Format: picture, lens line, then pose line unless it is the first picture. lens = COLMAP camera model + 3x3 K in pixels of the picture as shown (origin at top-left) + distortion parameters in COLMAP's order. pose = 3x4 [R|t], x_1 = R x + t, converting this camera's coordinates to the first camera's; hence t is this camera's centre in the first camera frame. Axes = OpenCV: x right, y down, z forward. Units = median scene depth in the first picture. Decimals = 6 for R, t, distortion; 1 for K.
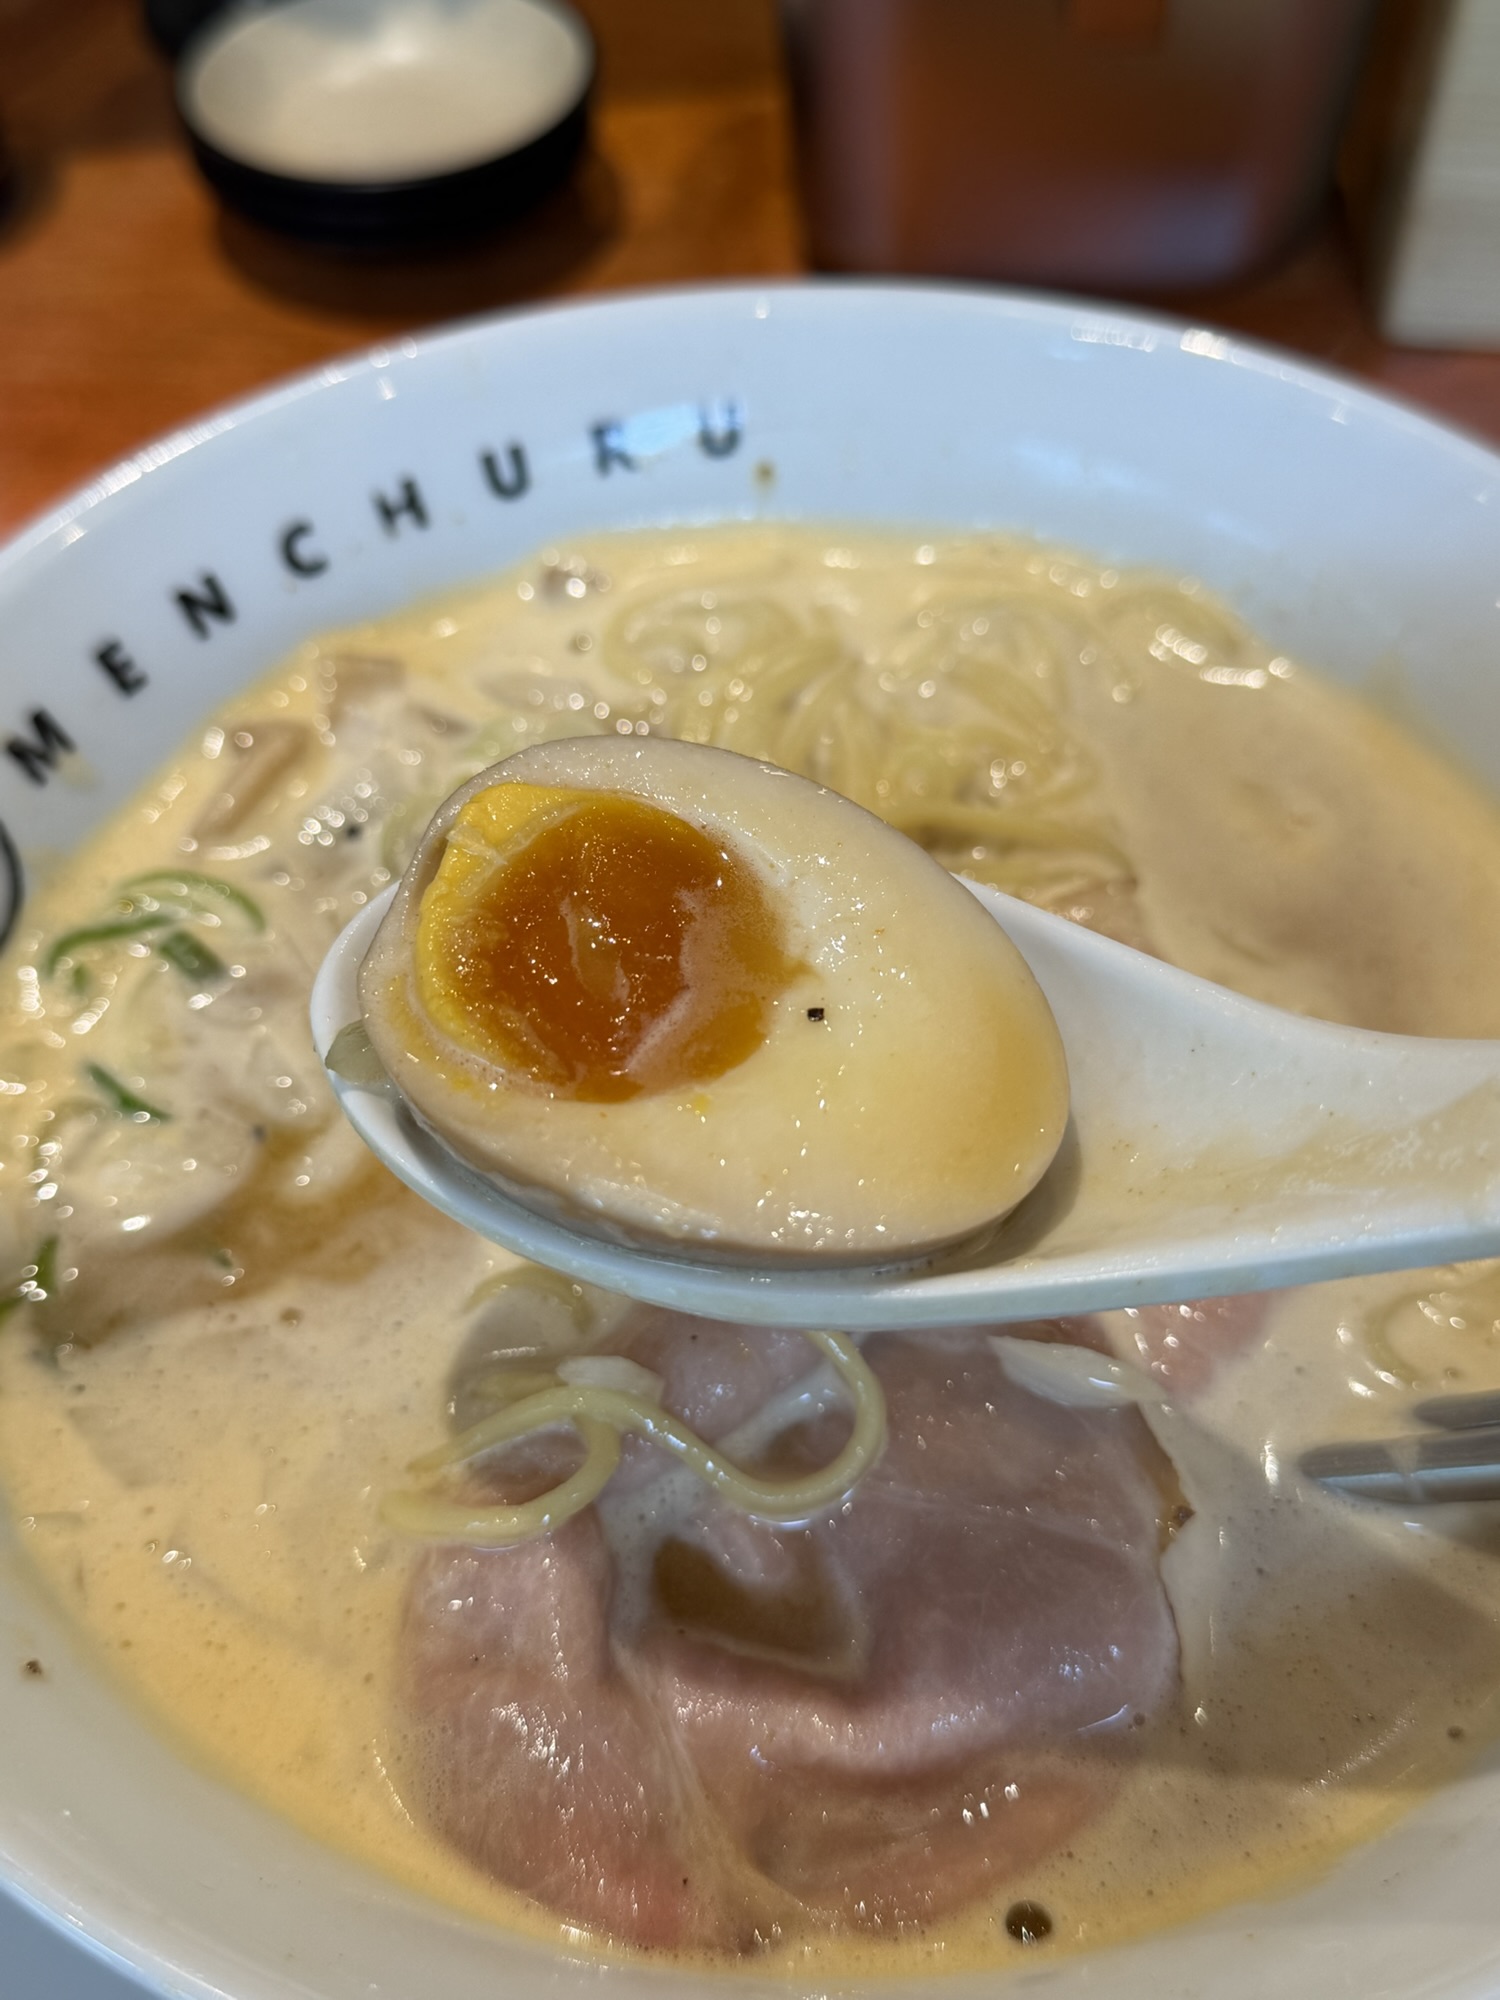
lens RADIAL K [[2289.8, 0, 682.0], [0, 2289.8, 994.7], [0, 0, 1]] dist [-0.008330, -0.038218]
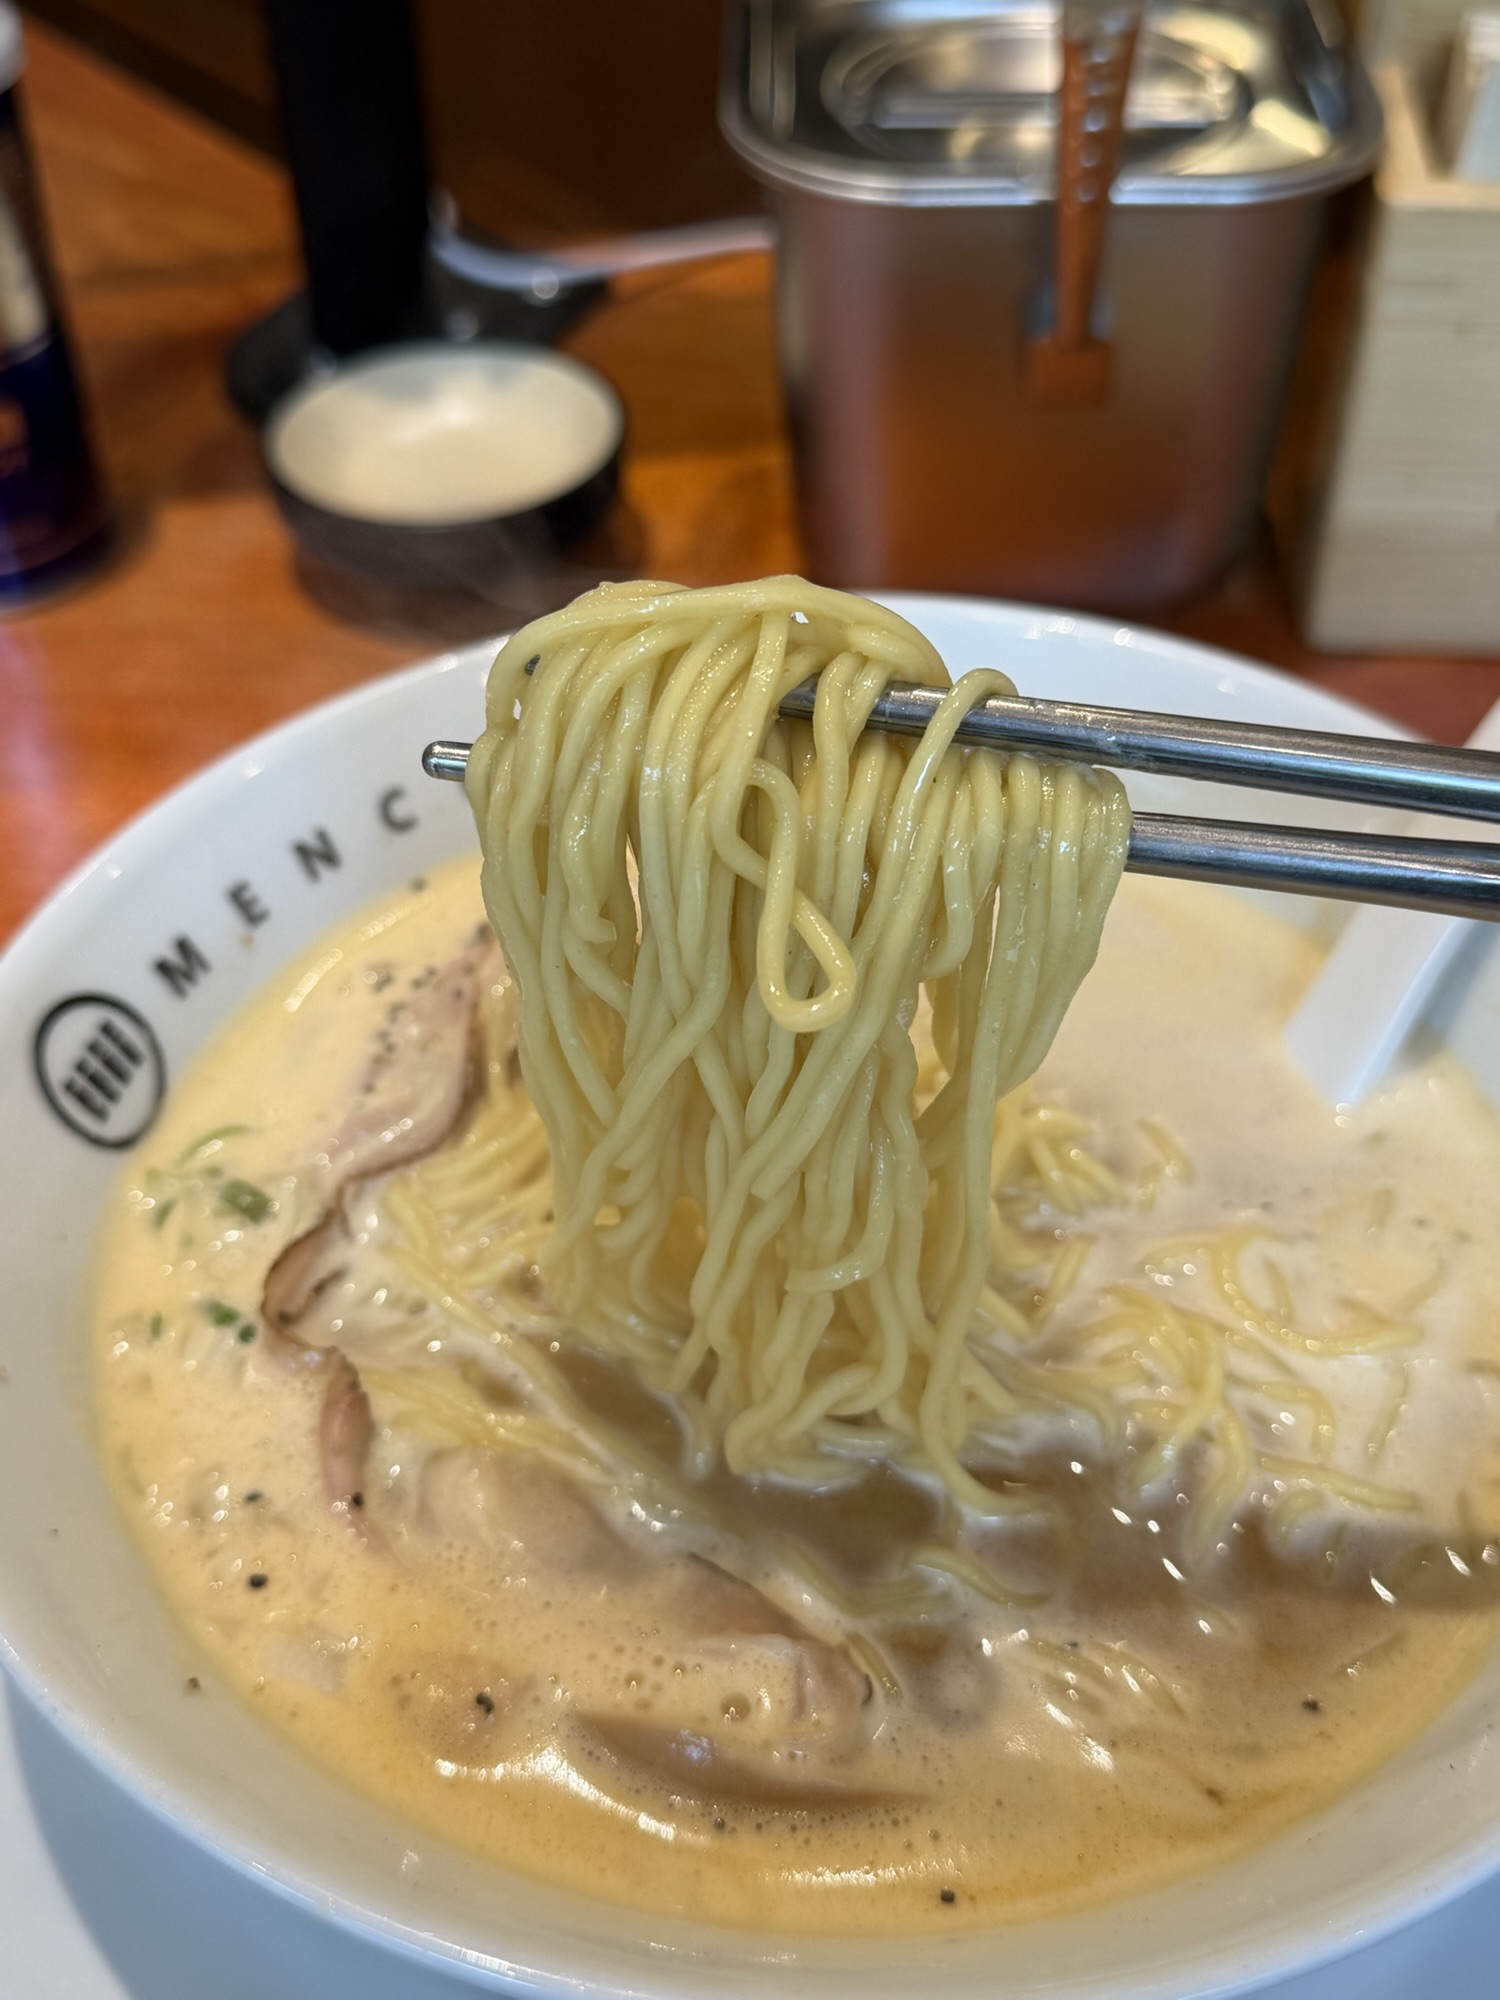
lens RADIAL K [[2302.7, 0, 750.0], [0, 2302.7, 1000.0], [0, 0, 1]] dist [0.150779, -0.583640]
pose [[0.999641, -0.014394, 0.022579, -0.007154], [0.017470, 0.989635, -0.142542, 0.080491], [-0.020294, 0.142885, 0.989531, -0.197671]]
